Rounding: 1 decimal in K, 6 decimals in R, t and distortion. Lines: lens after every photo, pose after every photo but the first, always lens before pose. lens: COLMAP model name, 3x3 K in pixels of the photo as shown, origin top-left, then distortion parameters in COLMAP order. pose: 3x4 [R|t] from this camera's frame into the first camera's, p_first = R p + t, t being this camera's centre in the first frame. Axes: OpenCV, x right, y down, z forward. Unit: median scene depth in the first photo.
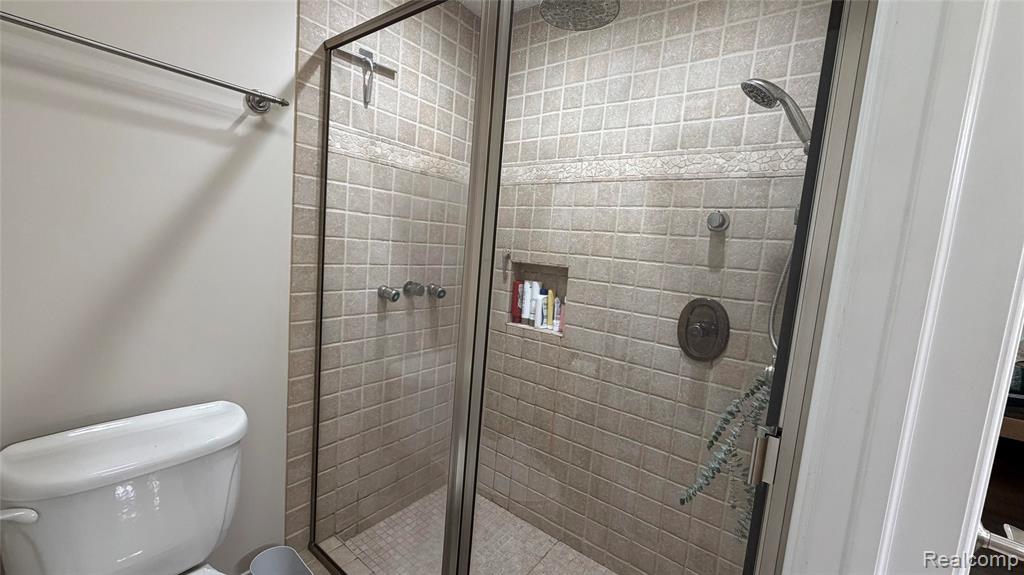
lens RADIAL K [[406.7, 0, 509.8], [0, 406.7, 289.2], [0, 0, 1]] dist [-0.000089, 0.000069]
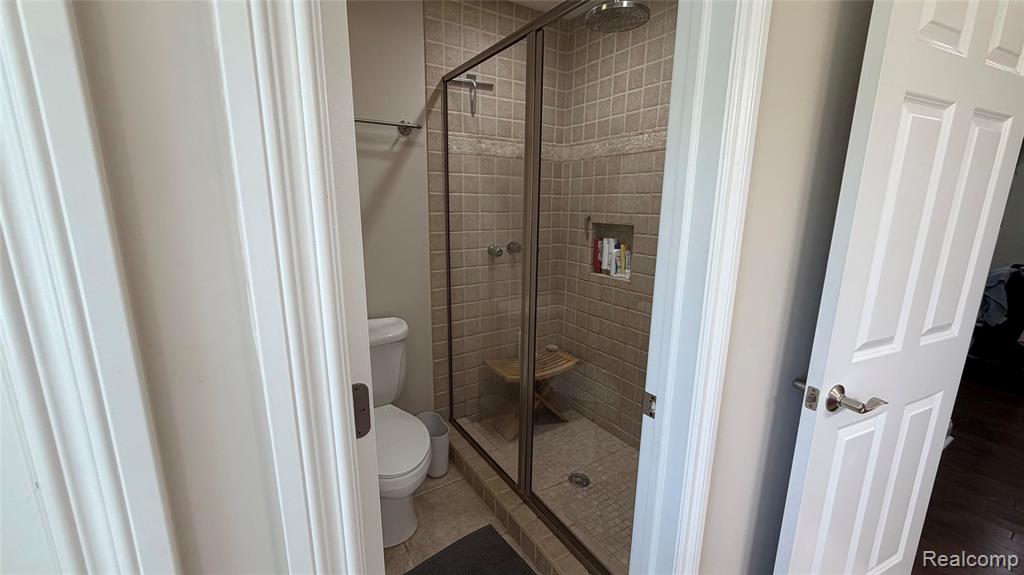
lens RADIAL K [[406.7, 0, 509.8], [0, 406.7, 289.2], [0, 0, 1]] dist [-0.000089, 0.000069]
pose [[0.939998, 0.001554, -0.341178, 0.217420], [0.027513, 0.996388, 0.080342, 0.030223], [0.340070, -0.084908, 0.936559, -0.280266]]
